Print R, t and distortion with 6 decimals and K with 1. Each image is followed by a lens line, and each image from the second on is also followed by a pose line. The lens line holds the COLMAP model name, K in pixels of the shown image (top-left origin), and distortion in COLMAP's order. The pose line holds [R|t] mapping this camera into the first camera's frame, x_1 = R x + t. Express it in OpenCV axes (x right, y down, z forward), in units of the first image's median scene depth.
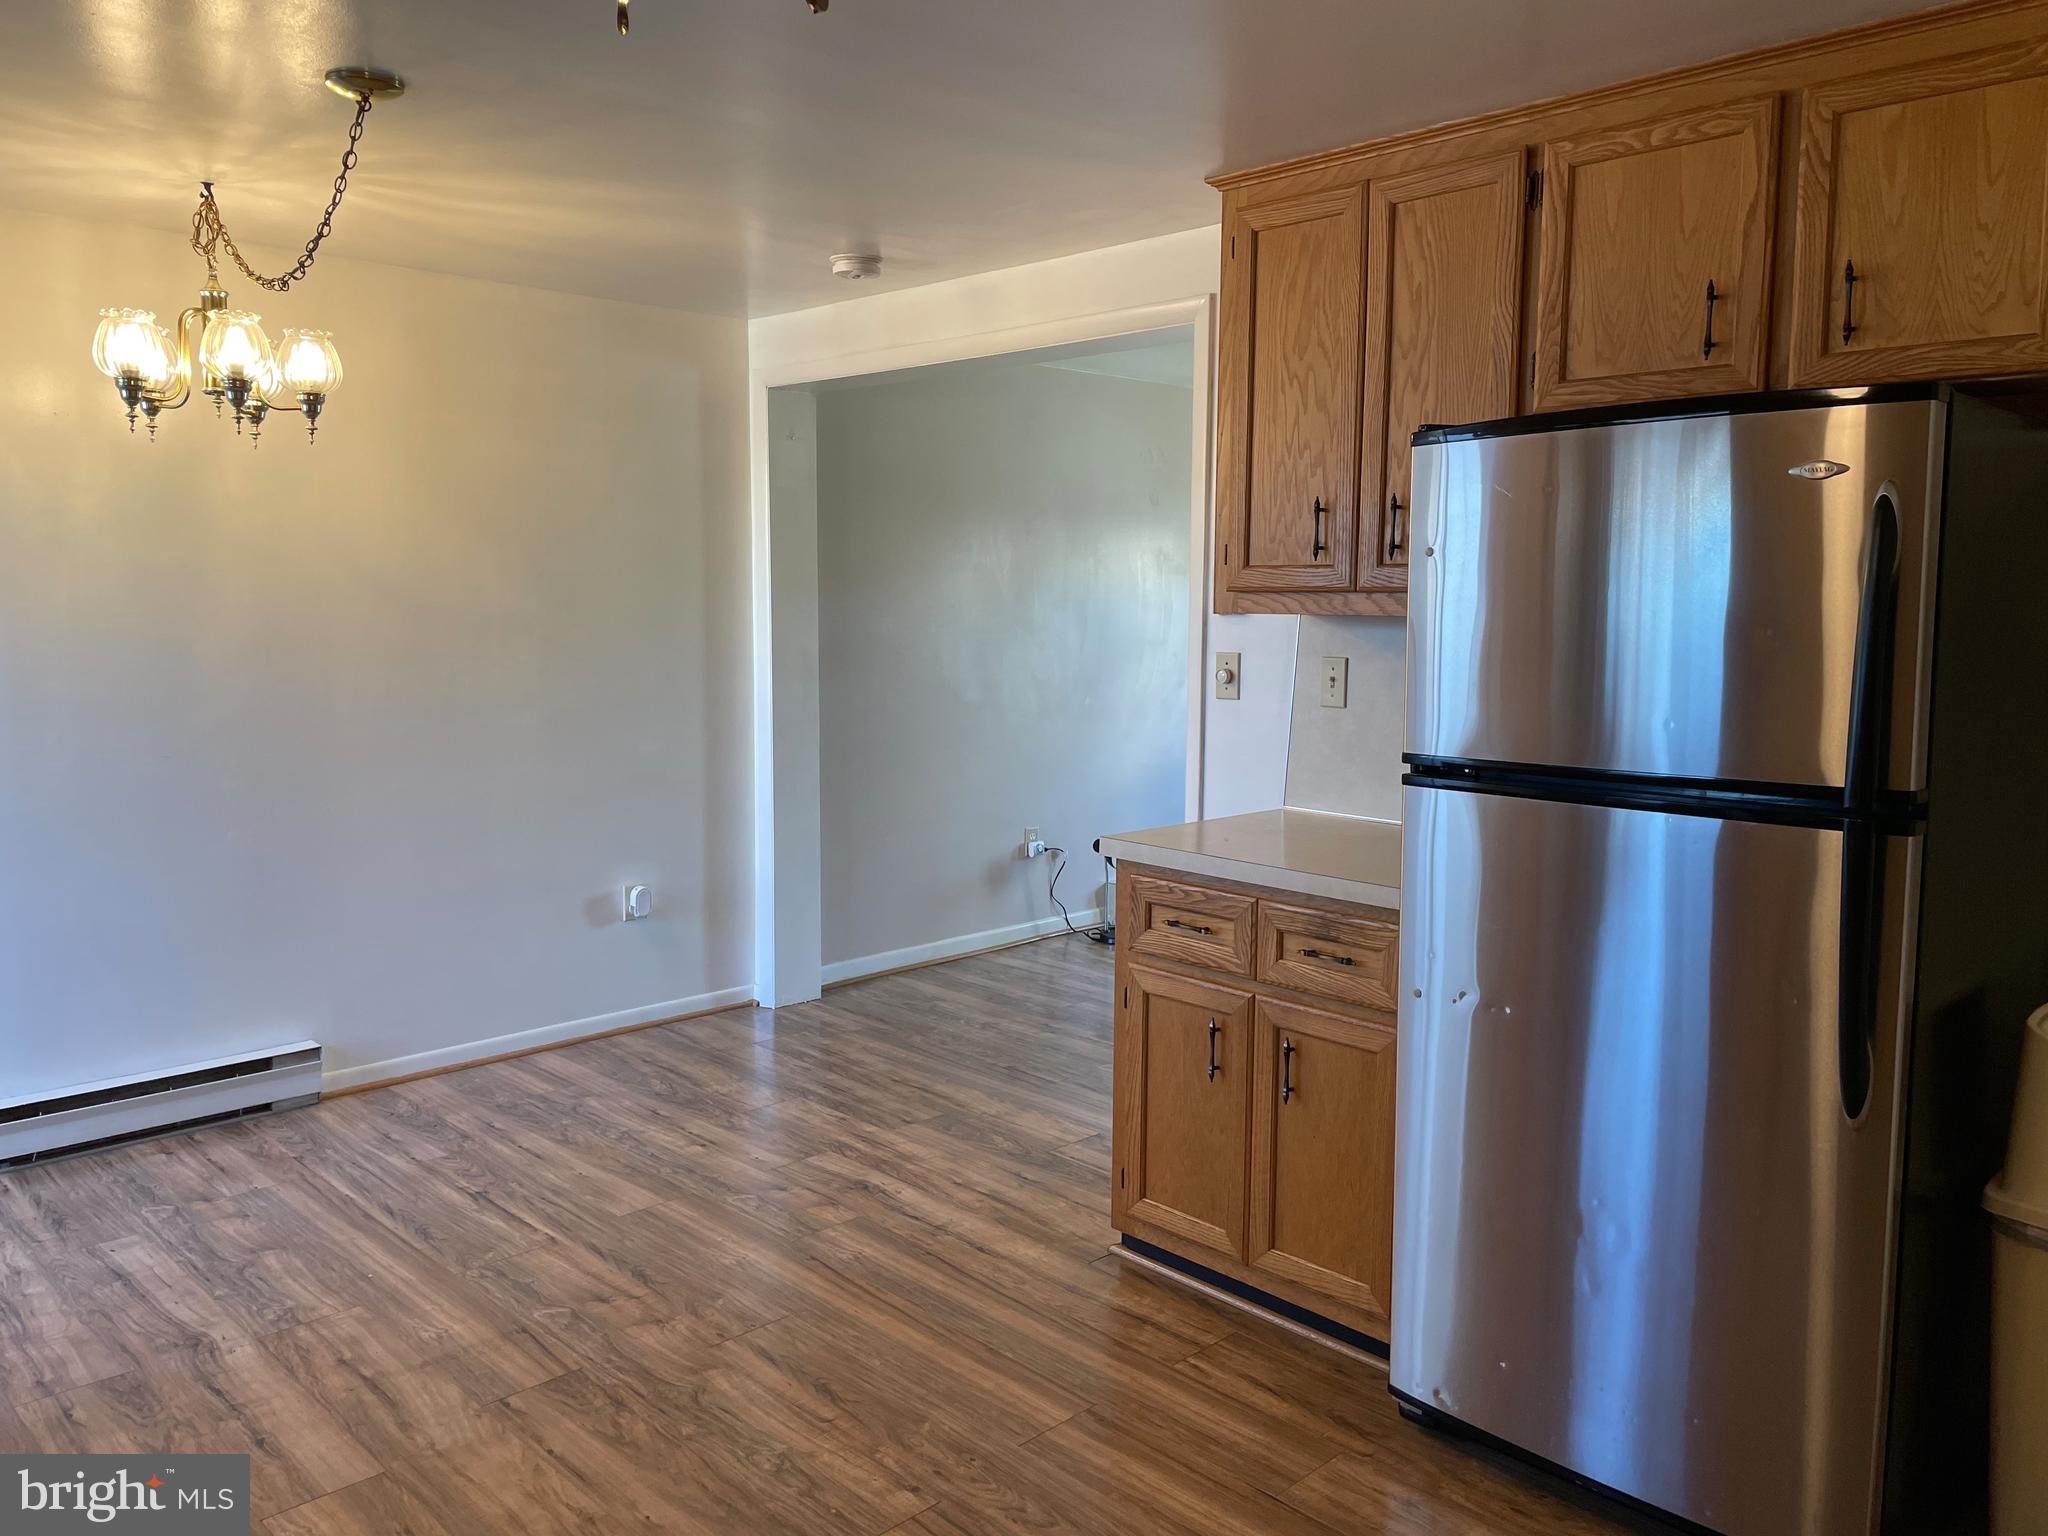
lens RADIAL K [[1542.9, 0, 1027.0], [0, 1542.9, 771.6], [0, 0, 1]] dist [0.083939, -0.098376]
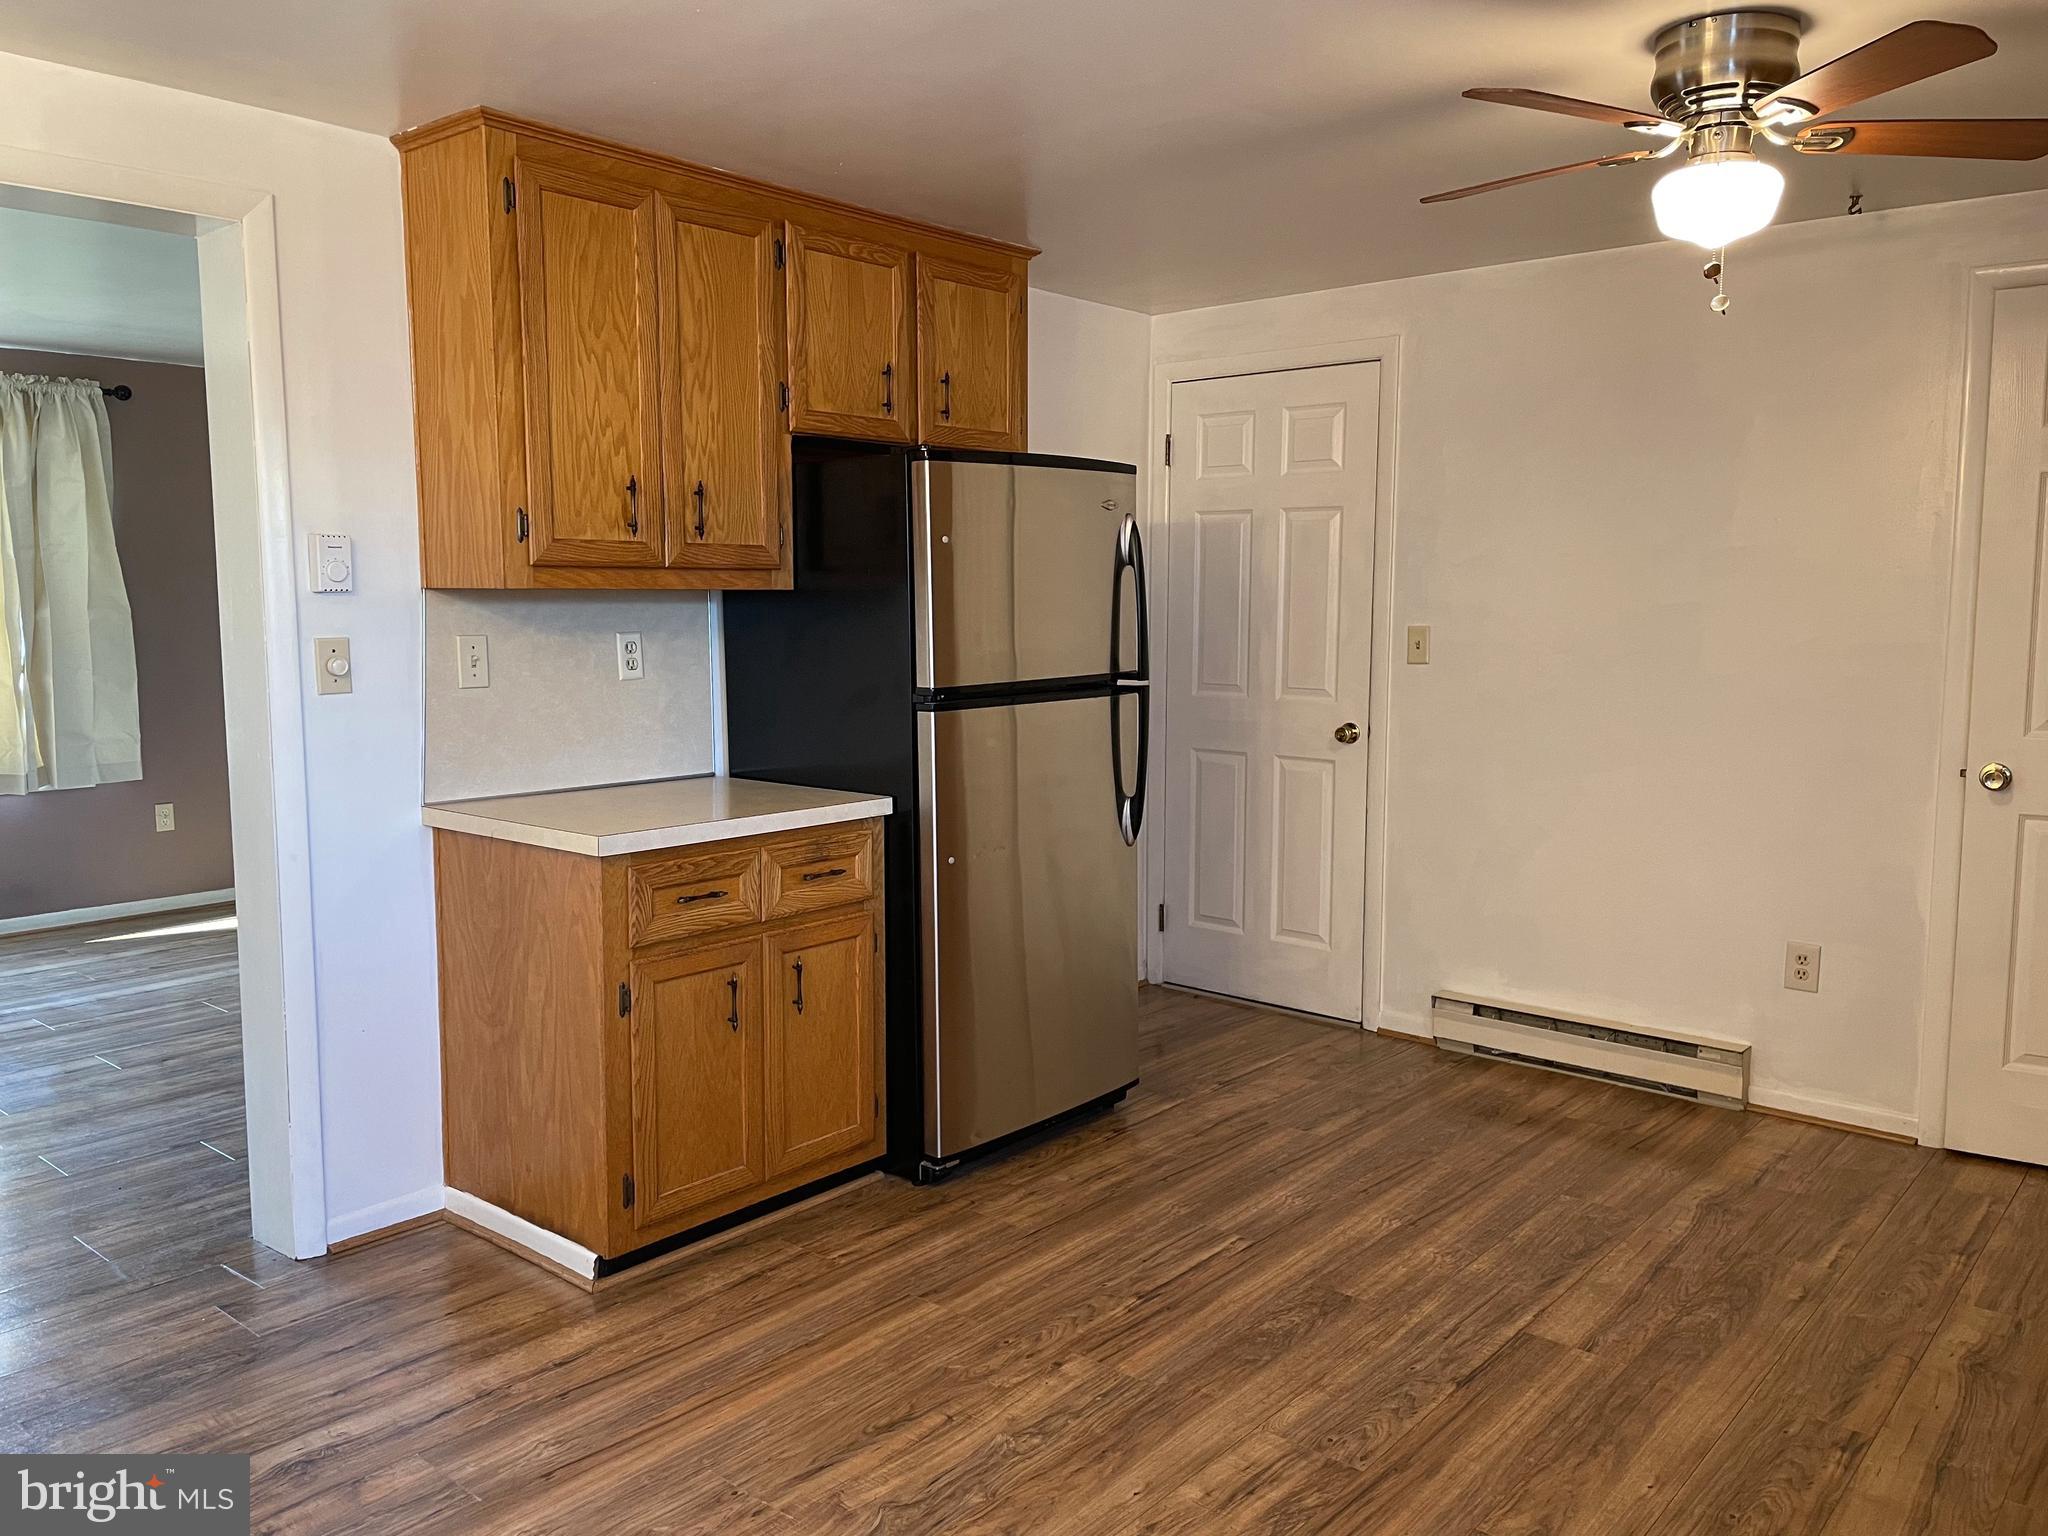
lens RADIAL K [[1551.3, 0, 1023.1], [0, 1551.3, 783.9], [0, 0, 1]] dist [0.085730, -0.113015]
pose [[-0.091224, -0.132737, 0.986944, -0.948654], [0.116472, 0.982852, 0.142952, -0.097659], [-0.988996, 0.127992, -0.074200, 0.887016]]
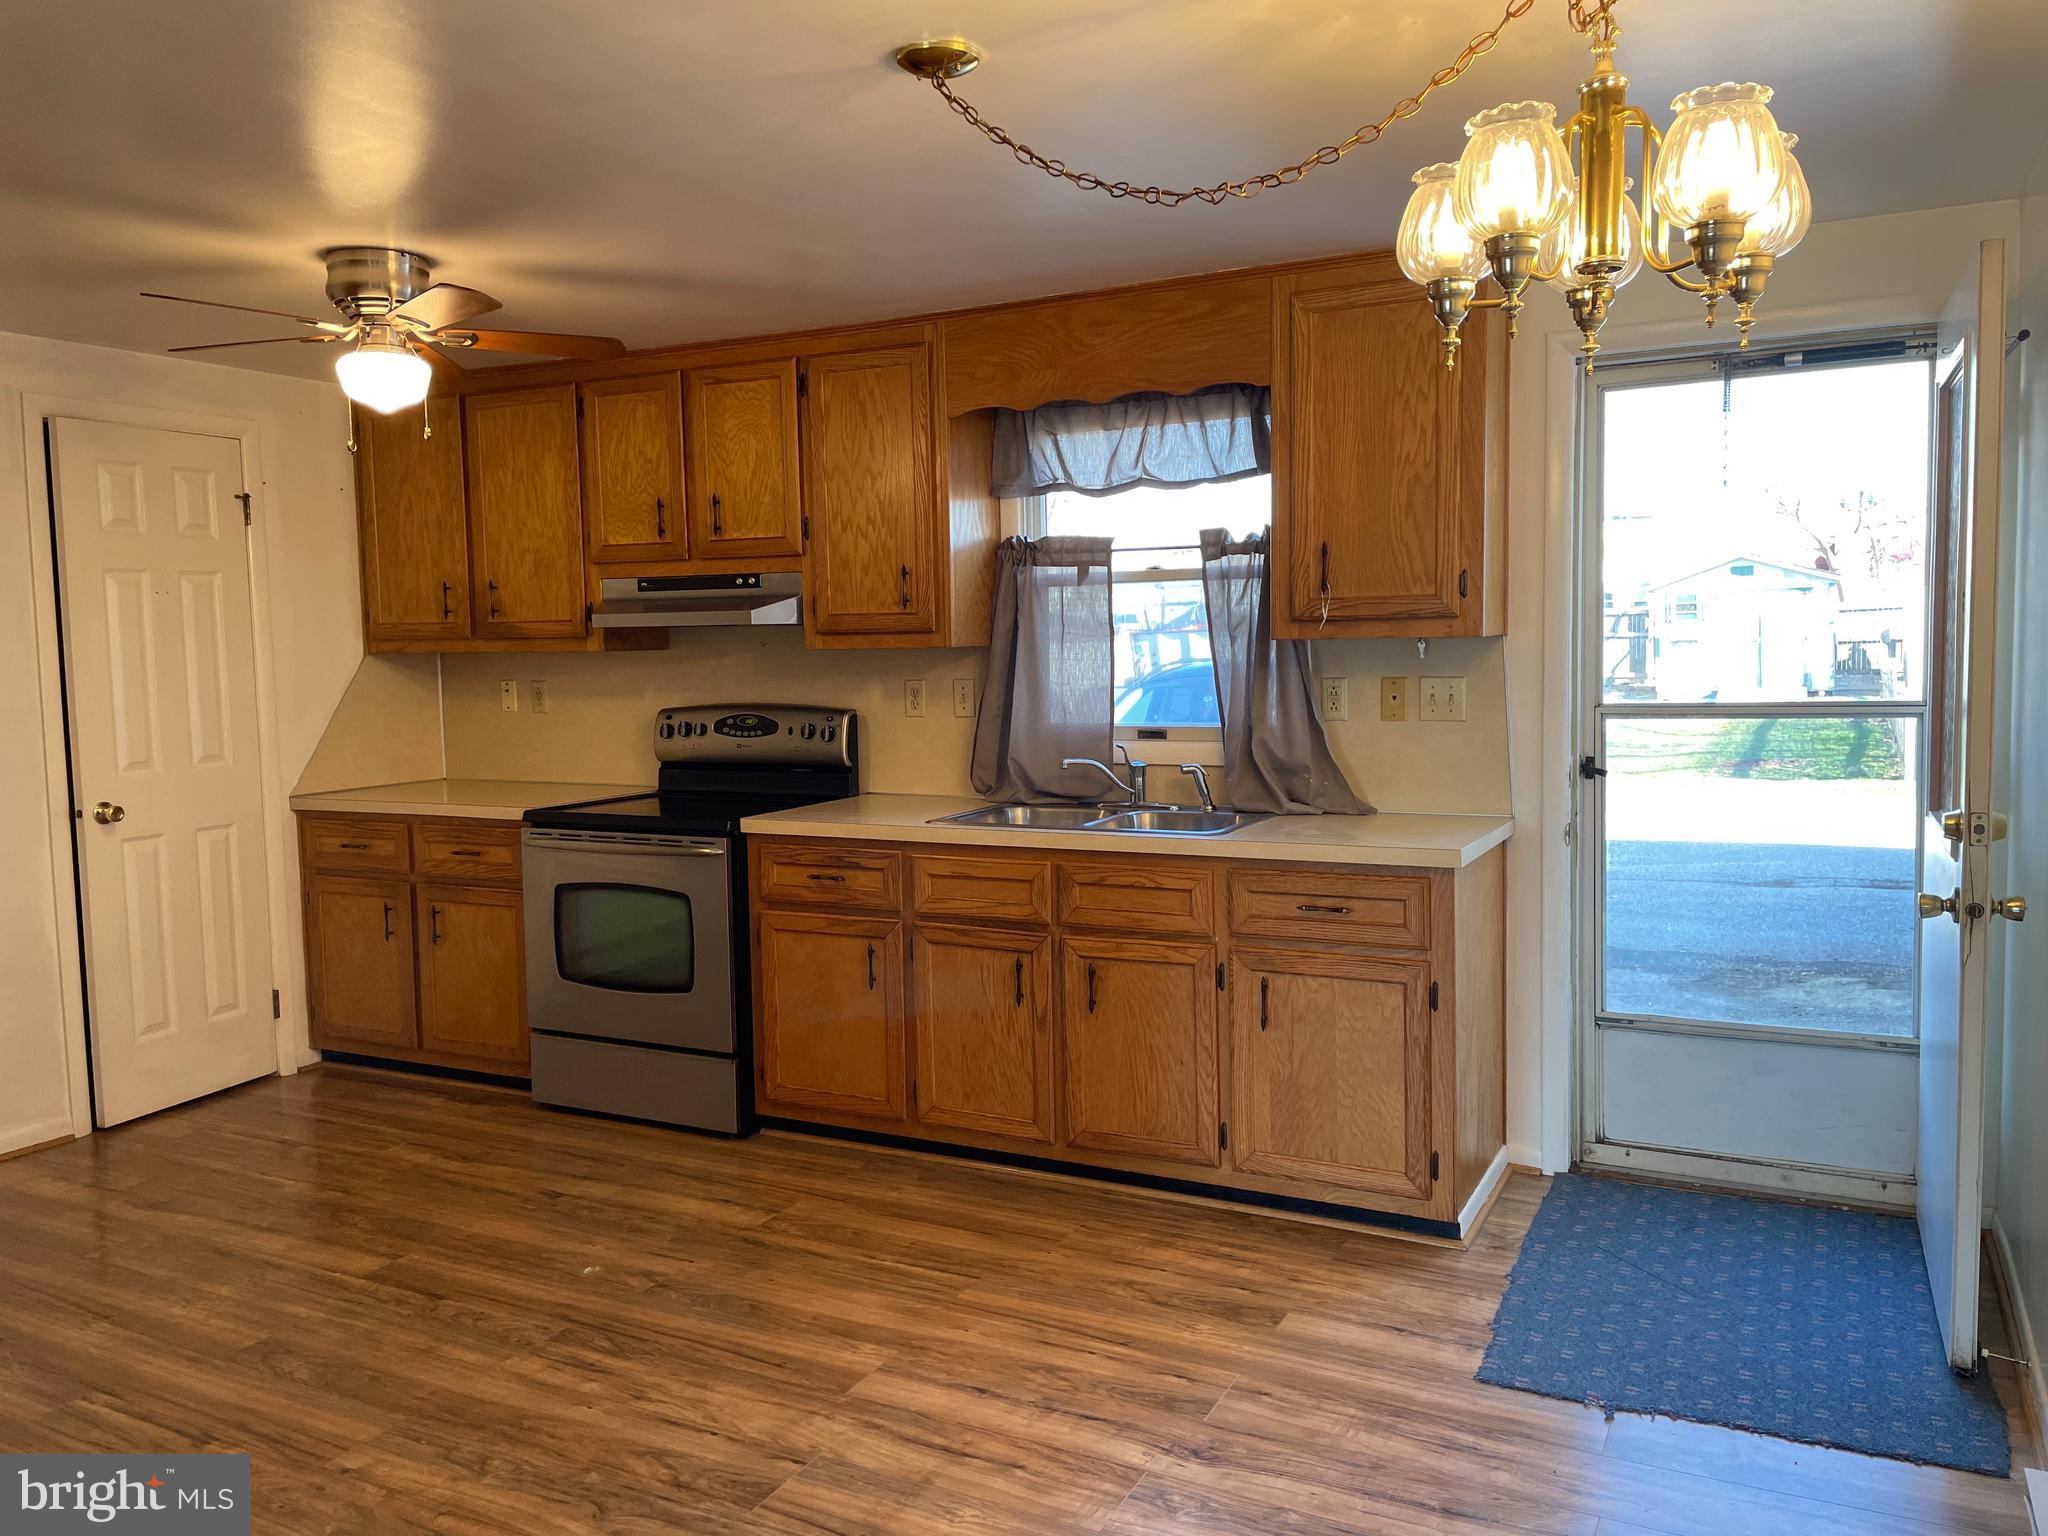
lens RADIAL K [[1536.4, 0, 1024.0], [0, 1536.4, 768.0], [0, 0, 1]] dist [0.080609, -0.095776]
pose [[-0.949806, 0.037930, -0.310532, -0.168076], [-0.024505, 0.980553, 0.194721, -0.198546], [0.311878, 0.192556, -0.930405, 1.726477]]
